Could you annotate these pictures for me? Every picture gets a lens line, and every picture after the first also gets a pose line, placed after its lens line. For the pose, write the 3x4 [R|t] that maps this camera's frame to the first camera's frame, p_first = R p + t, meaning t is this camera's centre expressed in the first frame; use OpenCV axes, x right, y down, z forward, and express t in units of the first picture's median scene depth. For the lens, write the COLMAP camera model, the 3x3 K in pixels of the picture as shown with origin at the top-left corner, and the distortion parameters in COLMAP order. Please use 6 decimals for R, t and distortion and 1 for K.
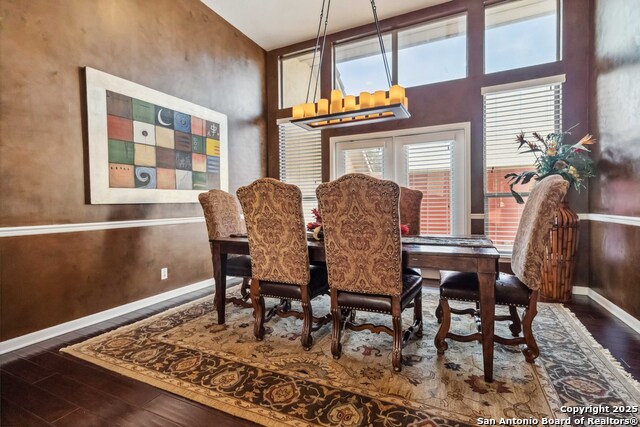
lens RADIAL K [[295.9, 0, 321.1], [0, 295.9, 206.7], [0, 0, 1]] dist [0.000352, 0.001250]
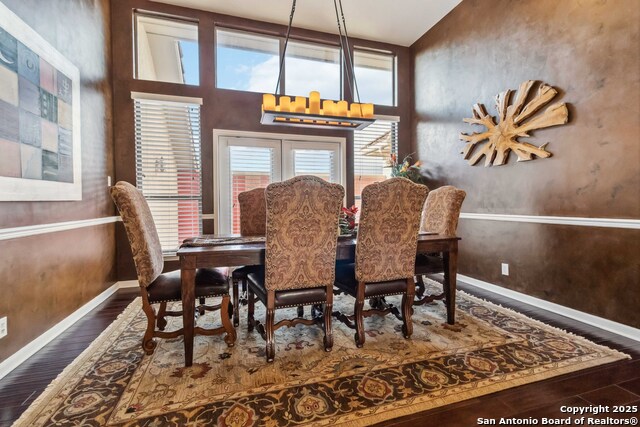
lens RADIAL K [[295.9, 0, 323.6], [0, 295.9, 209.3], [0, 0, 1]] dist [0.000352, 0.001250]
pose [[0.734996, -0.007562, 0.678030, -0.670207], [0.004805, 0.999971, 0.005945, 0.003976], [-0.678055, -0.001112, 0.735011, 0.260391]]
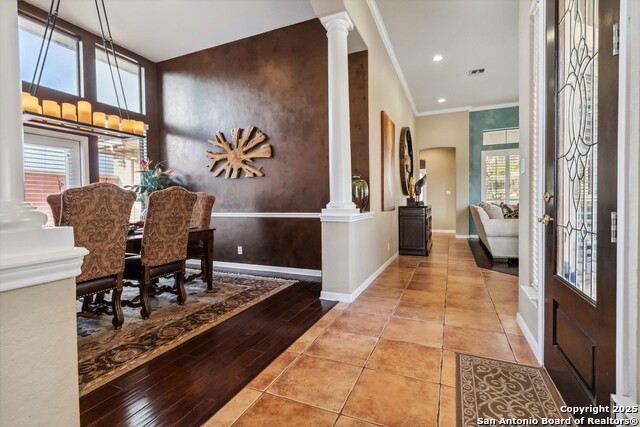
lens RADIAL K [[295.9, 0, 320.4], [0, 295.9, 209.6], [0, 0, 1]] dist [0.000352, 0.001250]
pose [[-0.020937, -0.009876, 0.999732, -1.149673], [0.022296, 0.999698, 0.010343, 0.011169], [-0.999532, 0.022506, -0.020710, 0.187409]]
